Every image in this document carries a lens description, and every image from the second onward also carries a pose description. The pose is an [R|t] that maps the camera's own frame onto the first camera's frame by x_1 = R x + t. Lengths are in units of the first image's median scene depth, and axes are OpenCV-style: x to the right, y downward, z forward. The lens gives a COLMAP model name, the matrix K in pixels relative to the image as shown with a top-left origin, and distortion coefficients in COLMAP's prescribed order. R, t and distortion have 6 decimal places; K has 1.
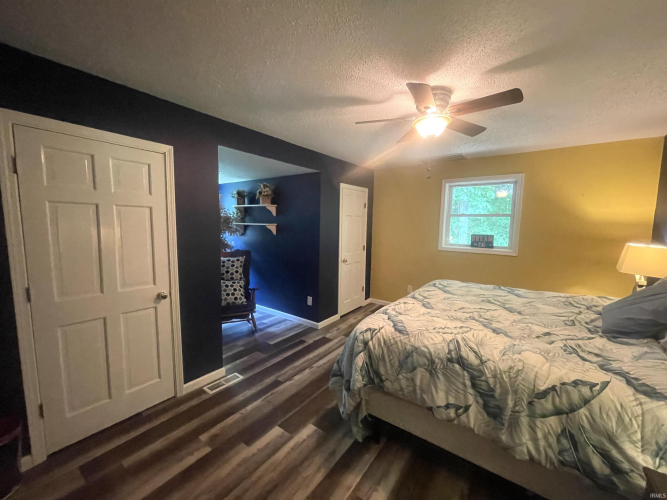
lens RADIAL K [[268.7, 0, 333.9], [0, 268.7, 251.4], [0, 0, 1]] dist [-0.006117, -0.000705]
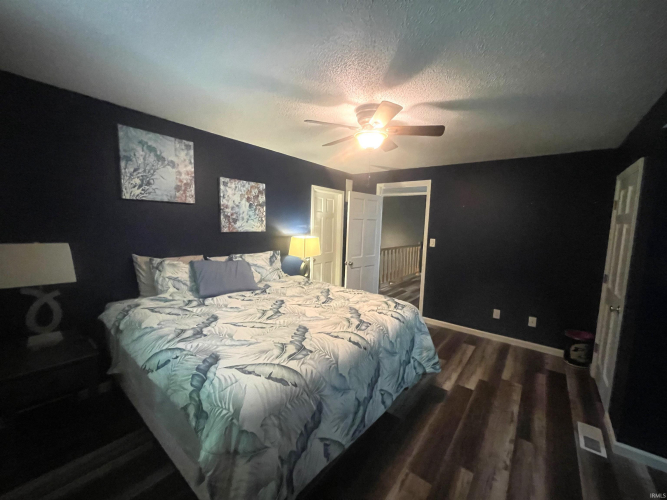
lens RADIAL K [[268.7, 0, 332.2], [0, 268.7, 251.2], [0, 0, 1]] dist [-0.006117, -0.000705]
pose [[-0.997680, -0.062308, 0.027412, 0.427161], [-0.055210, 0.976234, 0.209569, -0.203193], [-0.039819, 0.207569, -0.977410, 1.964711]]
